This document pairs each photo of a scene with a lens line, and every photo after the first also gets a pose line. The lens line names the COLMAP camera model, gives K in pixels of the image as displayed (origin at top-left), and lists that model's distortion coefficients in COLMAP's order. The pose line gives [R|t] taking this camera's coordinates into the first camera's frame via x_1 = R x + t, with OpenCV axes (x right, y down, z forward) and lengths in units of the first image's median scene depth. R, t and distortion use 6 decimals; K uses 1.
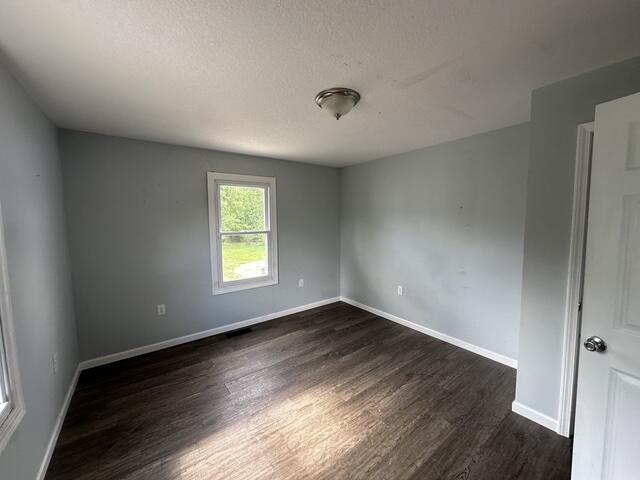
lens RADIAL K [[255.3, 0, 321.6], [0, 255.3, 239.1], [0, 0, 1]] dist [-0.003926, 0.000002]
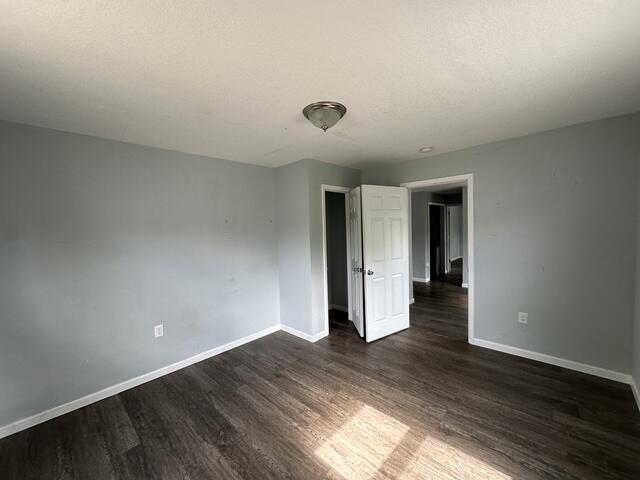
lens RADIAL K [[255.3, 0, 321.6], [0, 255.3, 239.1], [0, 0, 1]] dist [-0.003926, 0.000002]
pose [[-0.178588, -0.027868, 0.983529, -0.702048], [0.117250, 0.991873, 0.049394, -0.060571], [-0.976913, 0.124140, -0.173870, 0.911174]]
